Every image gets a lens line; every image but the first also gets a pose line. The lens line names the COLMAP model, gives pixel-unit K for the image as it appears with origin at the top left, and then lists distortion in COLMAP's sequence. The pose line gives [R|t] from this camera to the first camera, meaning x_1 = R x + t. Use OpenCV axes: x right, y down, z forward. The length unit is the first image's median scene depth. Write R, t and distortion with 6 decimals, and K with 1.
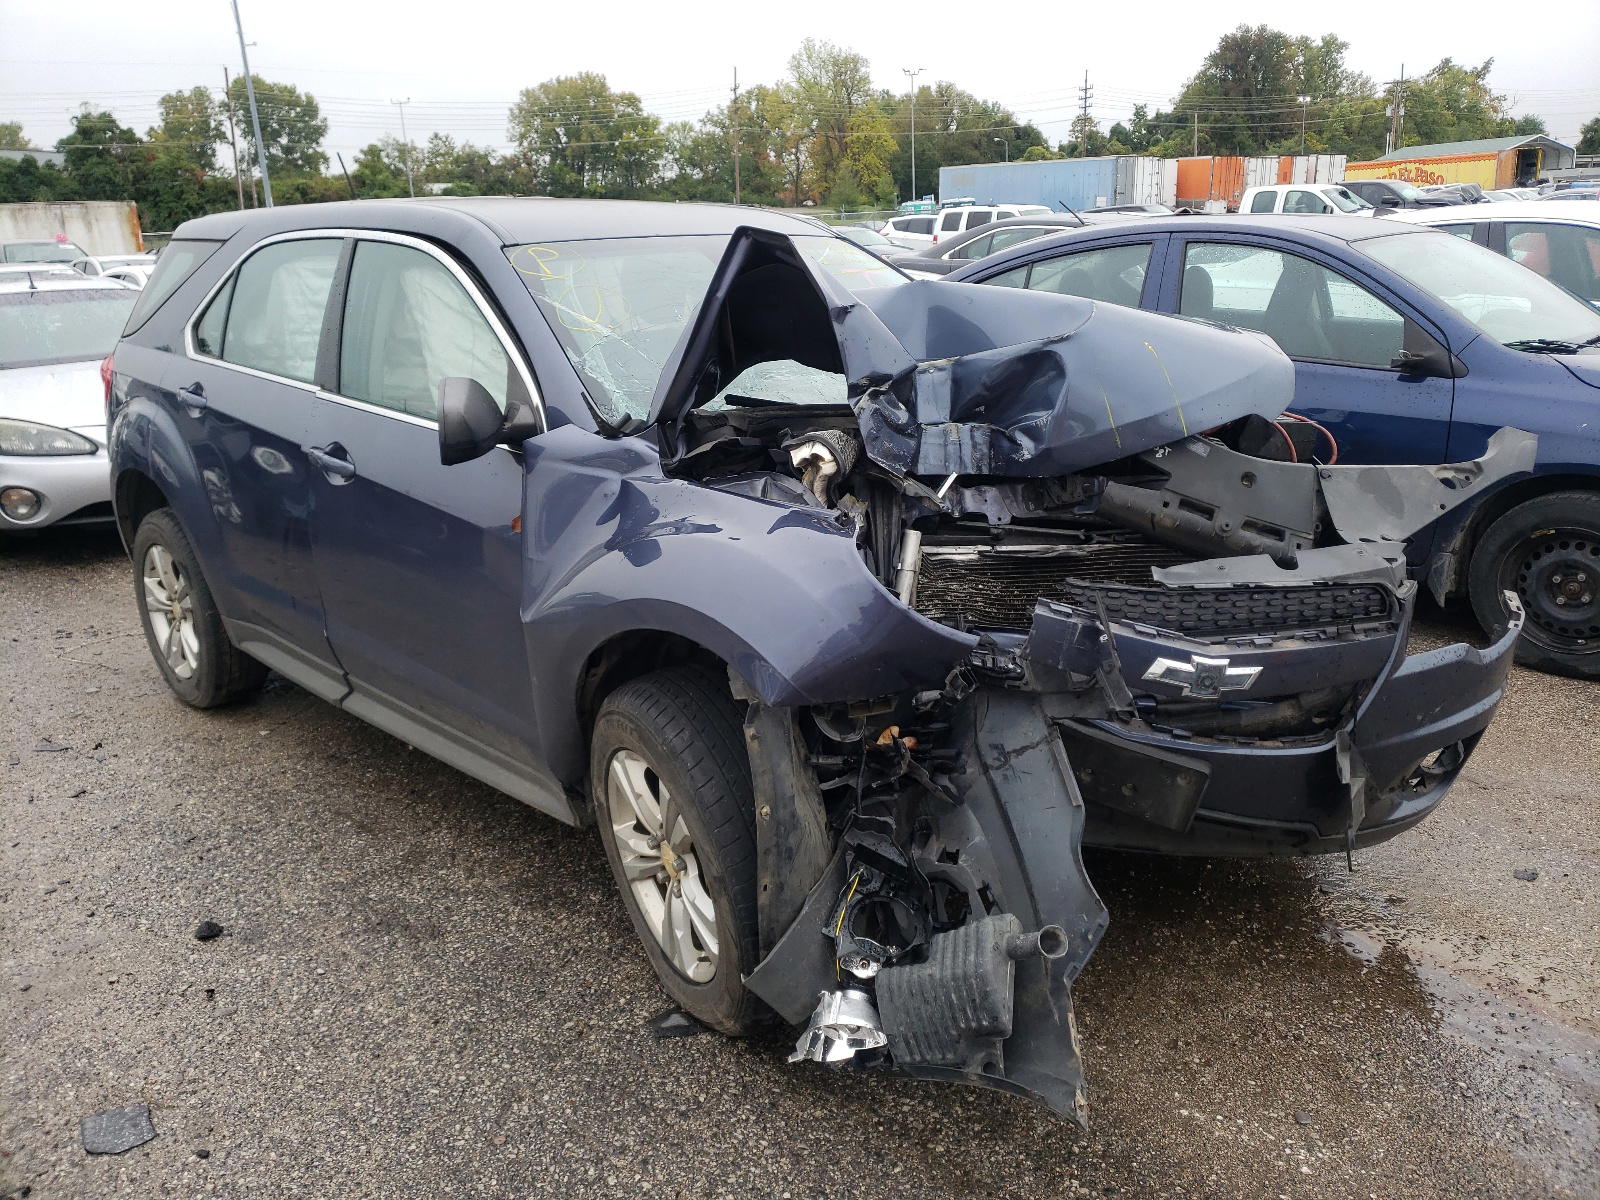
lens RADIAL K [[1208.9, 0, 800.0], [0, 1208.9, 600.0], [0, 0, 1]] dist [0.112687, -0.171270]
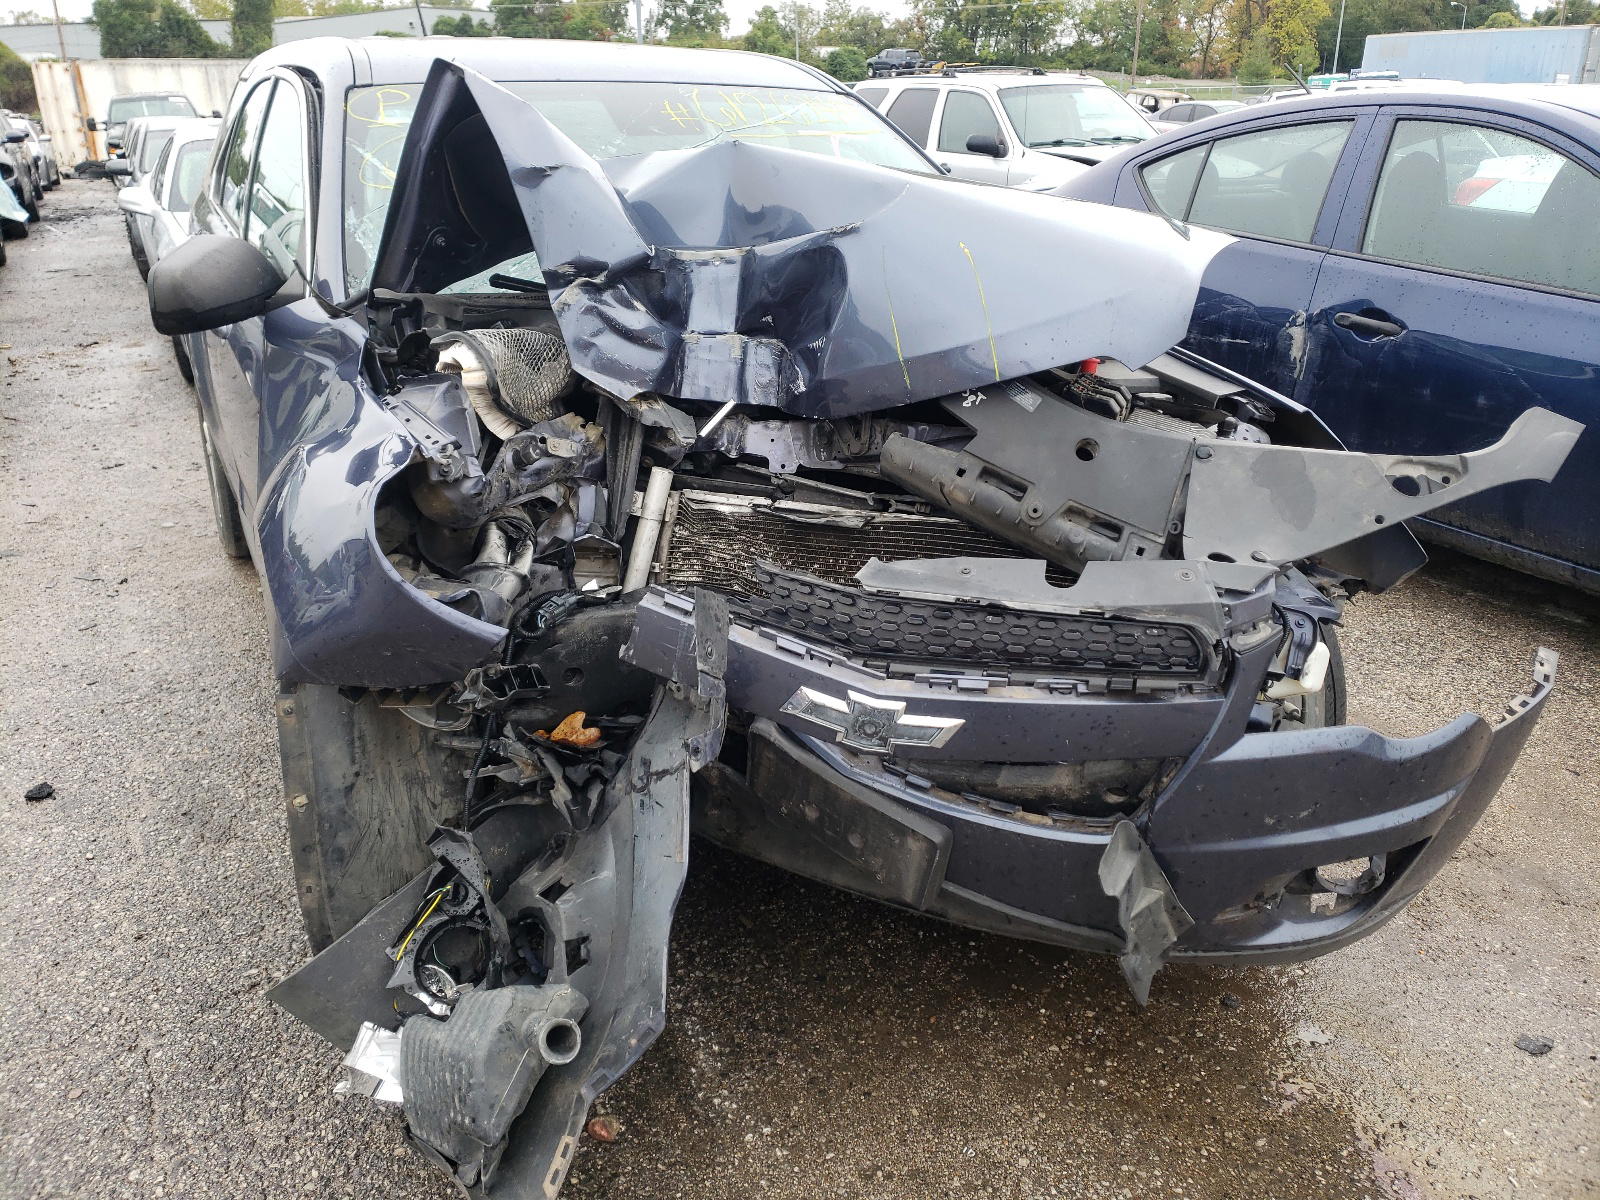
lens RADIAL K [[1208.9, 0, 800.0], [0, 1208.9, 600.0], [0, 0, 1]] dist [0.112687, -0.171270]
pose [[0.953113, 0.137799, -0.269419, 0.413836], [-0.112474, 0.987839, 0.107351, -0.069797], [0.280935, -0.072015, 0.957021, 0.271745]]
